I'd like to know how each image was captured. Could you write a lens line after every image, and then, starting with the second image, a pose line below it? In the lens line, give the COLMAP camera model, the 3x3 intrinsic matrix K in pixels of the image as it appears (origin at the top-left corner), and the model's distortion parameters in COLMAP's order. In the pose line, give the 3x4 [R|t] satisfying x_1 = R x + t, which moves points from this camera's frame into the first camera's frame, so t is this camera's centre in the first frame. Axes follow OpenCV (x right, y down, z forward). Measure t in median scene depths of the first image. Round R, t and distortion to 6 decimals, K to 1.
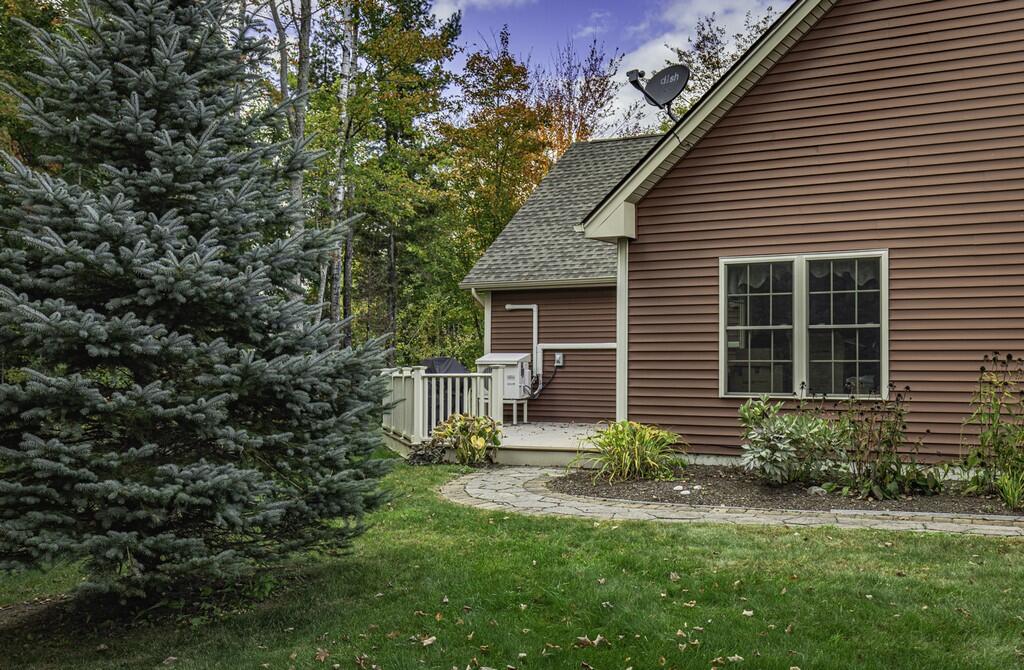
lens RADIAL K [[1242.5, 0, 512.0], [0, 1242.5, 335.0], [0, 0, 1]] dist [0.000831, 0.000337]
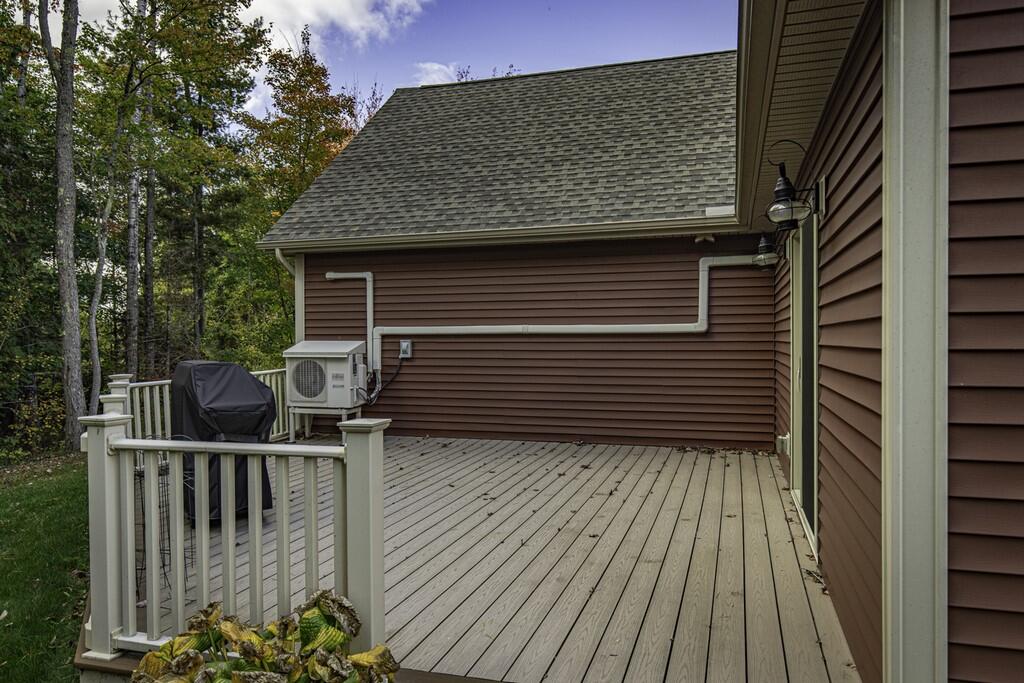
lens RADIAL K [[700.8, 0, 512.0], [0, 700.8, 341.5], [0, 0, 1]] dist [-0.002012, -0.002772]
pose [[0.958672, -0.015228, 0.284106, -0.017584], [0.003435, 0.999113, 0.041959, -0.001208], [-0.284494, -0.039249, 0.957874, 0.578103]]
